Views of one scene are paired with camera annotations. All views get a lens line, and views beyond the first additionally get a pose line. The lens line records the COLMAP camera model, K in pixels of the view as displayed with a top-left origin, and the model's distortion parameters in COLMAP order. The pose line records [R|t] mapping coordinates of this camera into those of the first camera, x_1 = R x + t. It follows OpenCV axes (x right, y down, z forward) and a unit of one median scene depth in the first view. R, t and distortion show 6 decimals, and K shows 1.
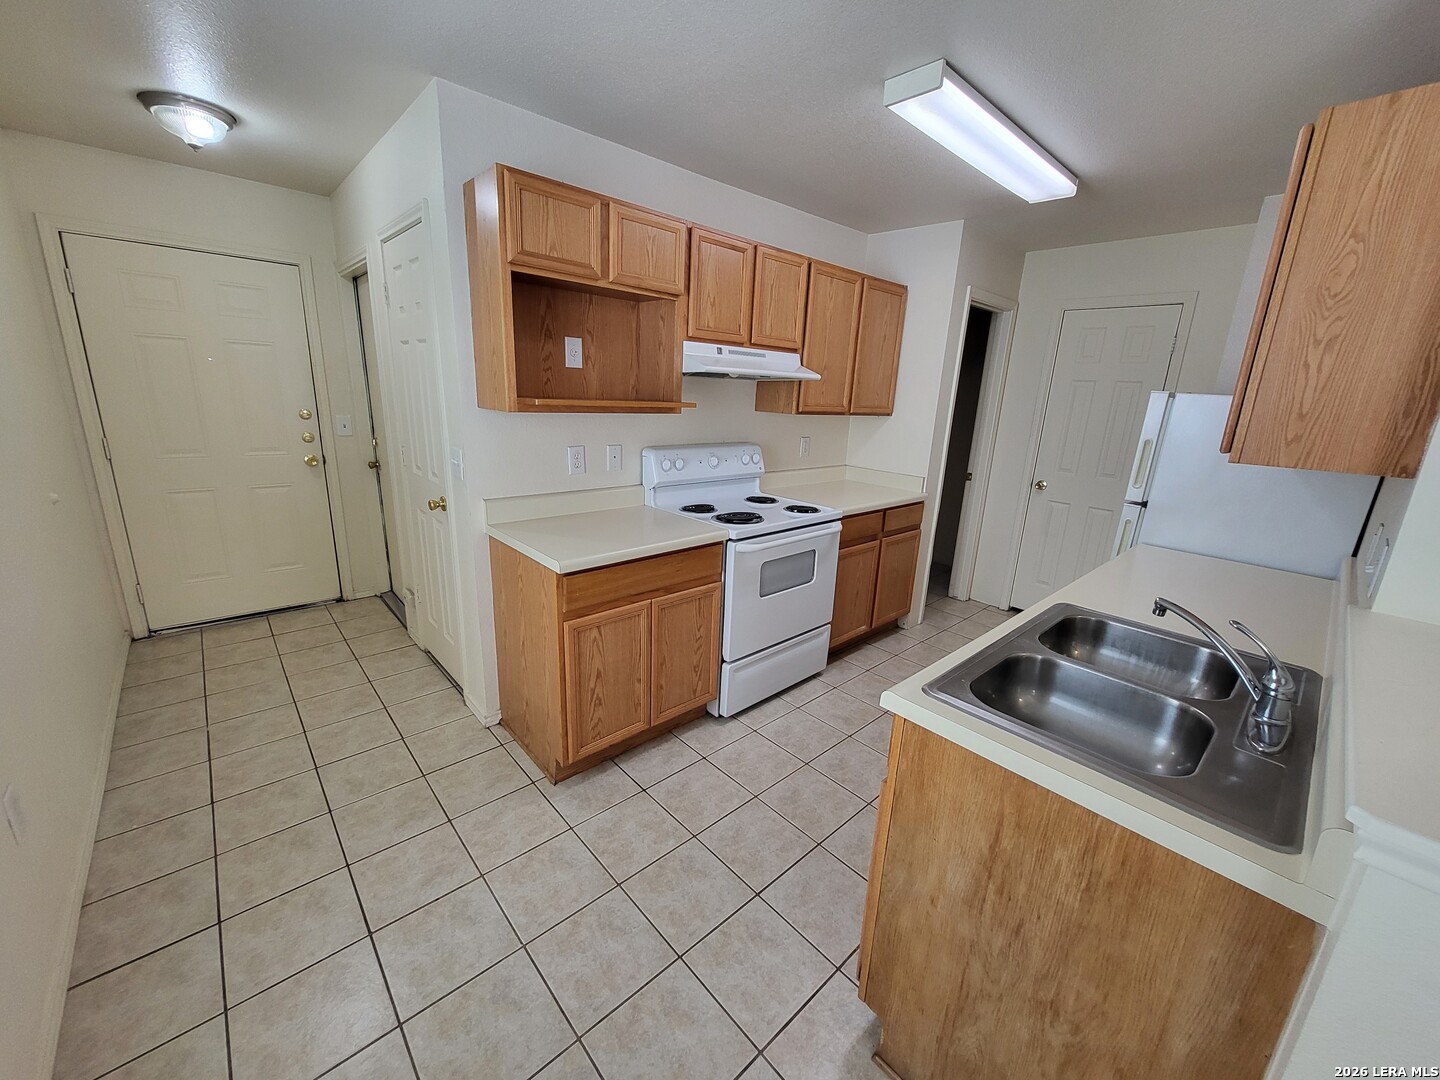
lens RADIAL K [[565.6, 0, 724.1], [0, 565.6, 537.4], [0, 0, 1]] dist [-0.002596, 0.001276]
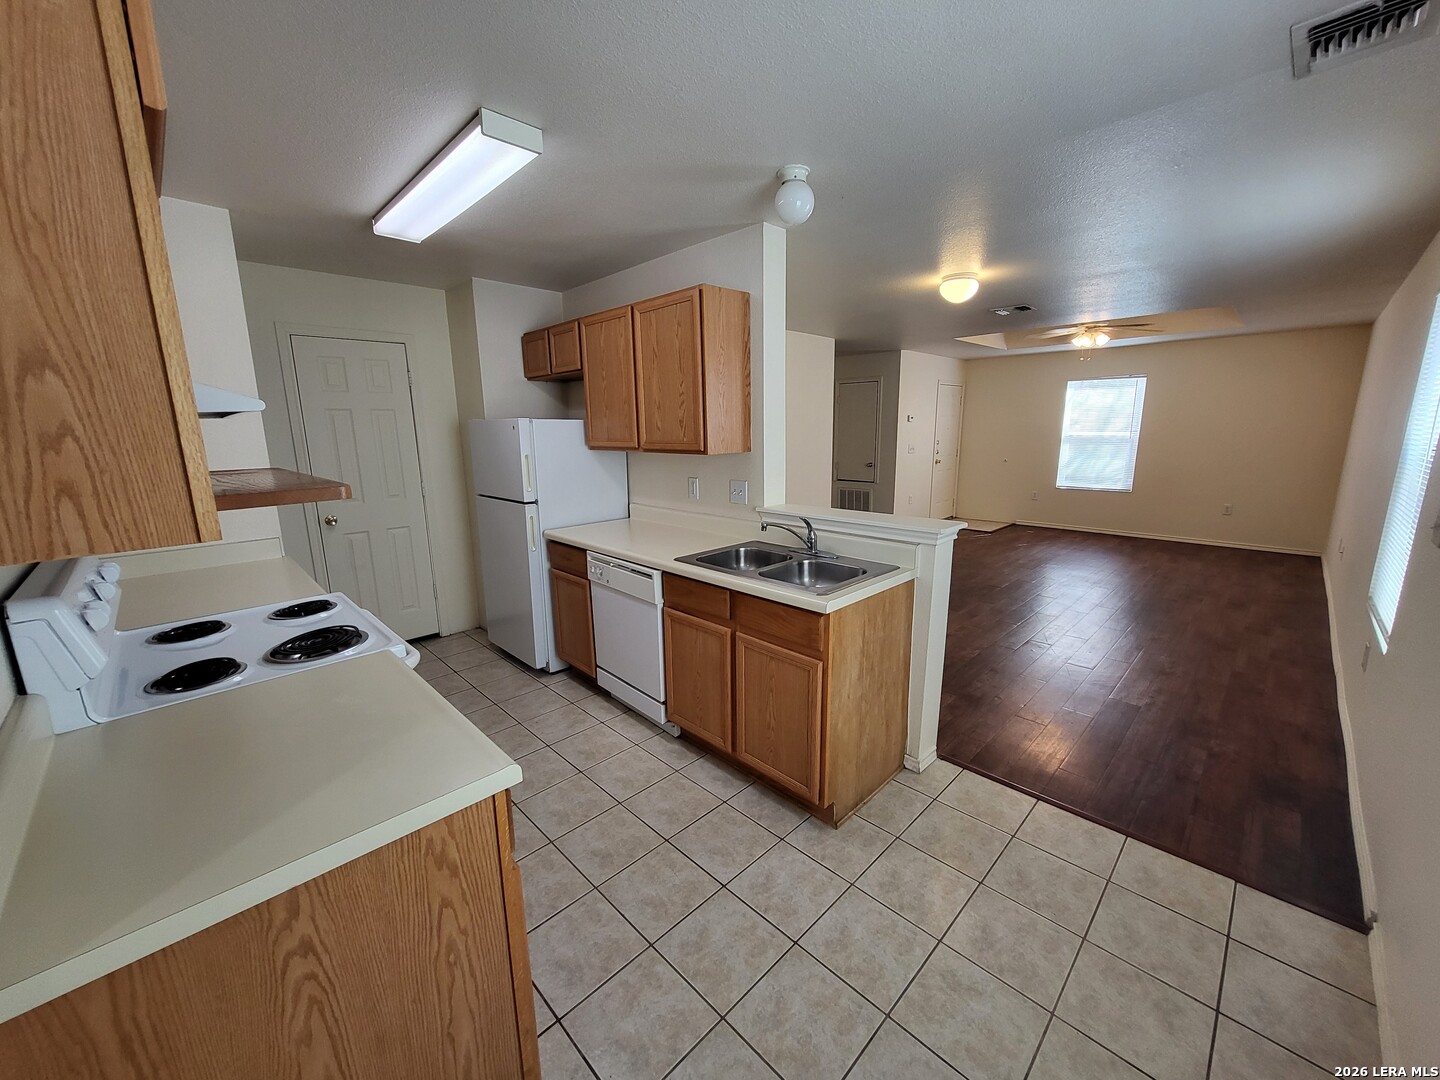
lens RADIAL K [[565.6, 0, 724.4], [0, 565.6, 541.3], [0, 0, 1]] dist [-0.002596, 0.001276]
pose [[-0.042957, -0.244102, 0.968798, -1.069939], [0.269262, 0.930983, 0.246513, -0.329223], [-0.962108, 0.271450, 0.025735, 1.010579]]
